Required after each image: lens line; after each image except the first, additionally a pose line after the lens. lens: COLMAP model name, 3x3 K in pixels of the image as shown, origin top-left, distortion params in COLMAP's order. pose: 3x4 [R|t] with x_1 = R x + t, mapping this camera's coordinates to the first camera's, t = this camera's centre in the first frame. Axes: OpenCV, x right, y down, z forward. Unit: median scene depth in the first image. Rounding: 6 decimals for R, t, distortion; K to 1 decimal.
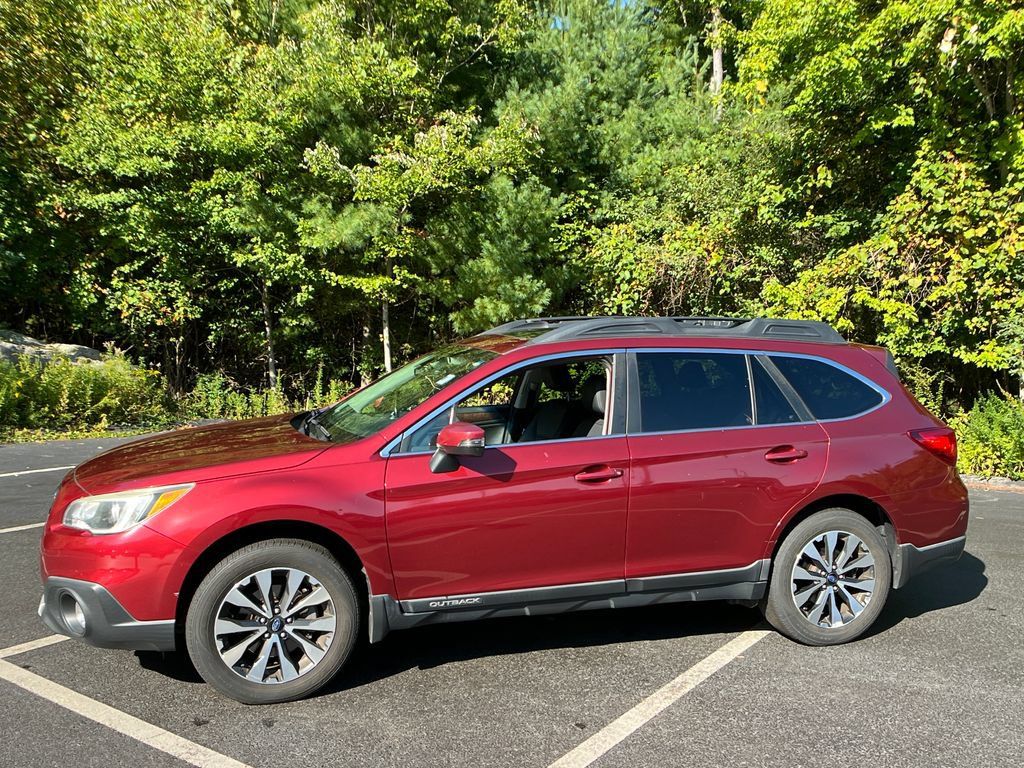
lens RADIAL K [[919.6, 0, 510.0], [0, 919.6, 385.3], [0, 0, 1]] dist [0.042104, -0.119168]
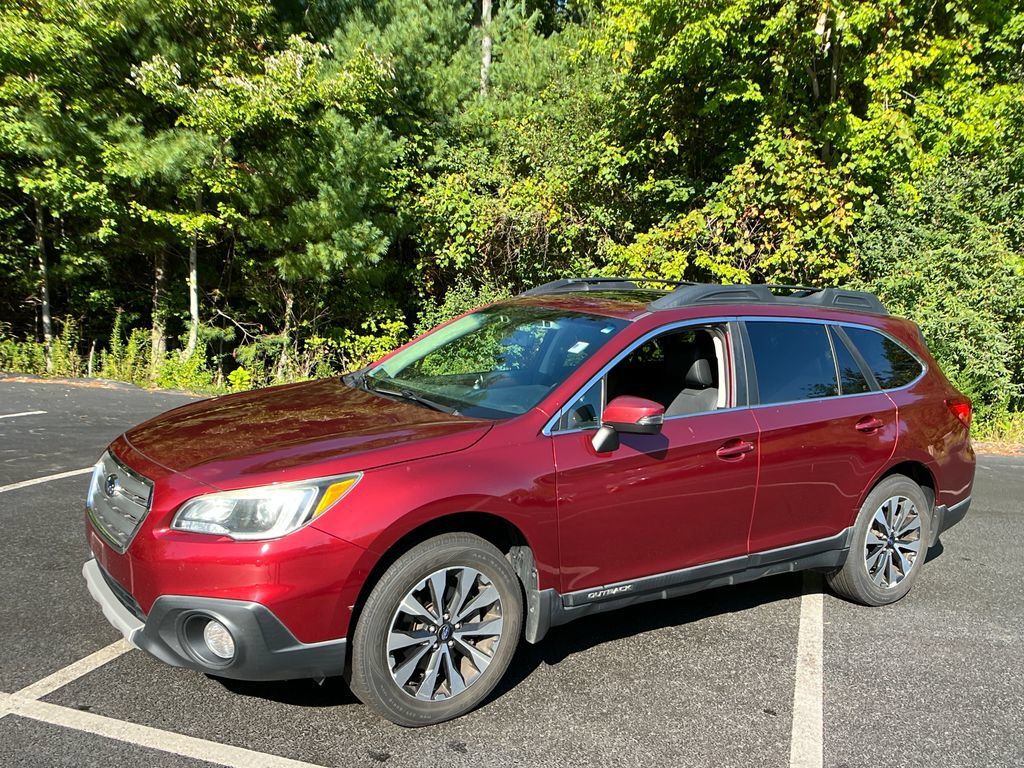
lens RADIAL K [[917.3, 0, 512.0], [0, 917.3, 384.0], [0, 0, 1]] dist [0.047473, -0.144961]
pose [[0.953400, 0.002058, 0.301702, -0.129377], [-0.018457, 0.998502, 0.051515, -0.004983], [-0.301144, -0.054683, 0.952009, 0.050599]]
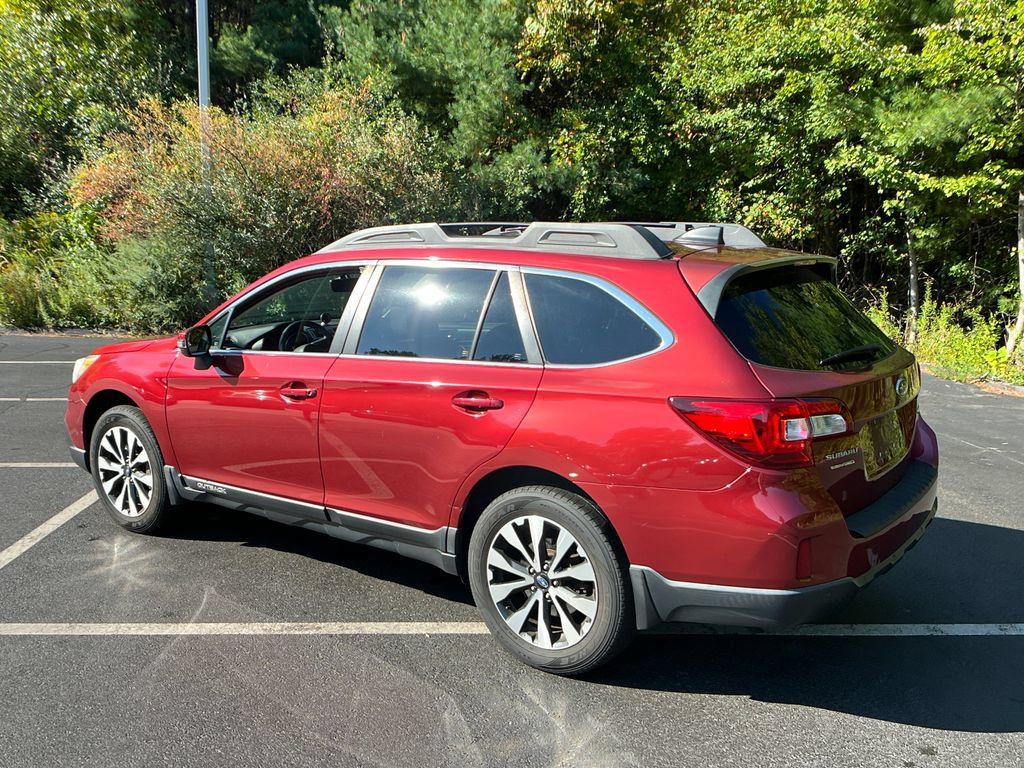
lens RADIAL K [[926.9, 0, 512.0], [0, 926.9, 384.0], [0, 0, 1]] dist [0.042066, -0.121068]
pose [[0.589477, 0.115887, -0.799429, 0.312013], [-0.044393, 0.992808, 0.111185, -0.008945], [0.806564, -0.030052, 0.590382, 0.190658]]
